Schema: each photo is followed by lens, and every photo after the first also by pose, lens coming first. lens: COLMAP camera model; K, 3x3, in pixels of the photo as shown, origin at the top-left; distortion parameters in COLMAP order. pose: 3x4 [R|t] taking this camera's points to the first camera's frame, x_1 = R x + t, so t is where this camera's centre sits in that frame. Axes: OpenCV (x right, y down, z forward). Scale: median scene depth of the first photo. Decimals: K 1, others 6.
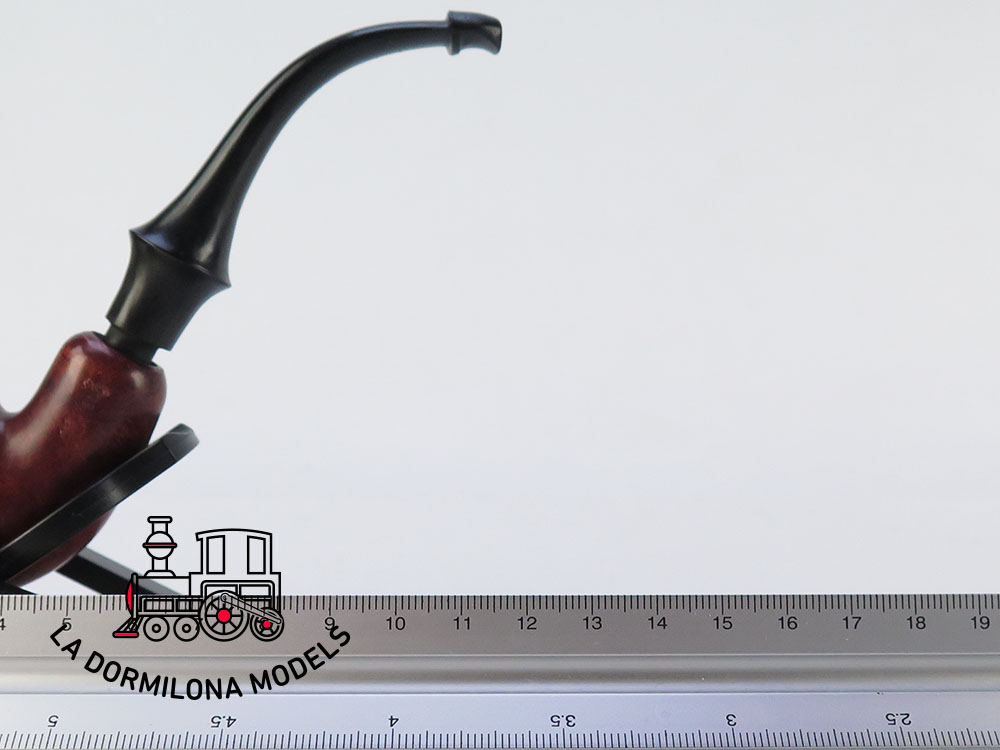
lens RADIAL K [[844.8, 0, 500.0], [0, 844.8, 375.0], [0, 0, 1]] dist [-0.012153, 0.011850]
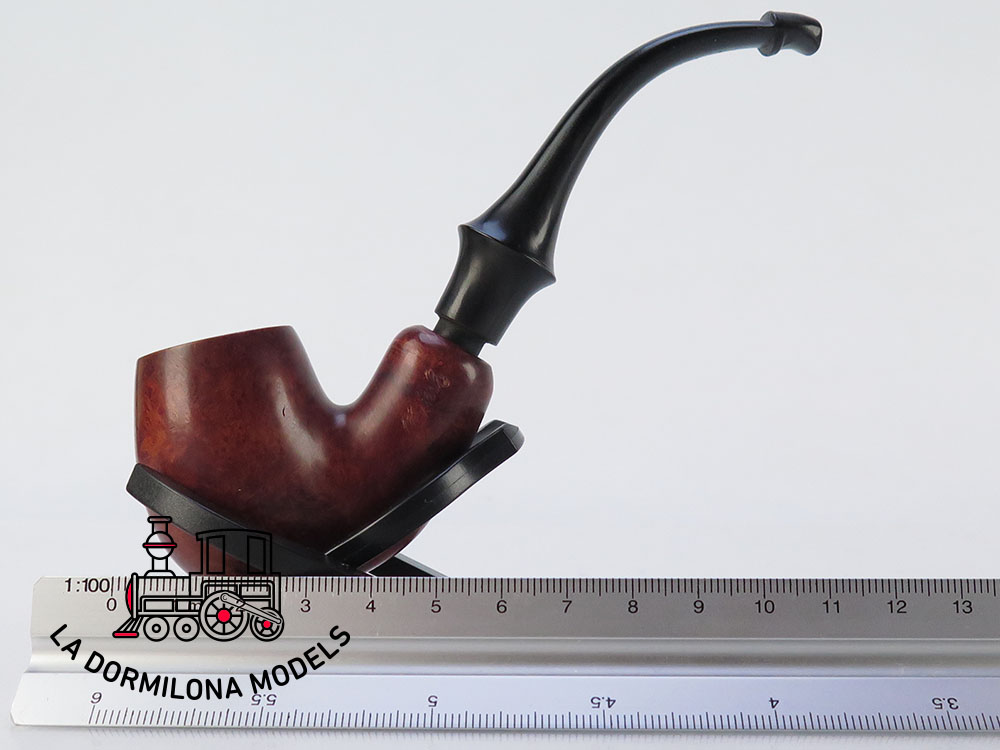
lens RADIAL K [[816.1, 0, 500.0], [0, 816.1, 349.7], [0, 0, 1]] dist [0.000651, -0.006840]
pose [[0.999367, -0.007135, -0.034842, -0.356332], [0.006508, 0.999816, -0.018072, -0.001440], [0.034964, 0.017834, 0.999229, -0.005957]]
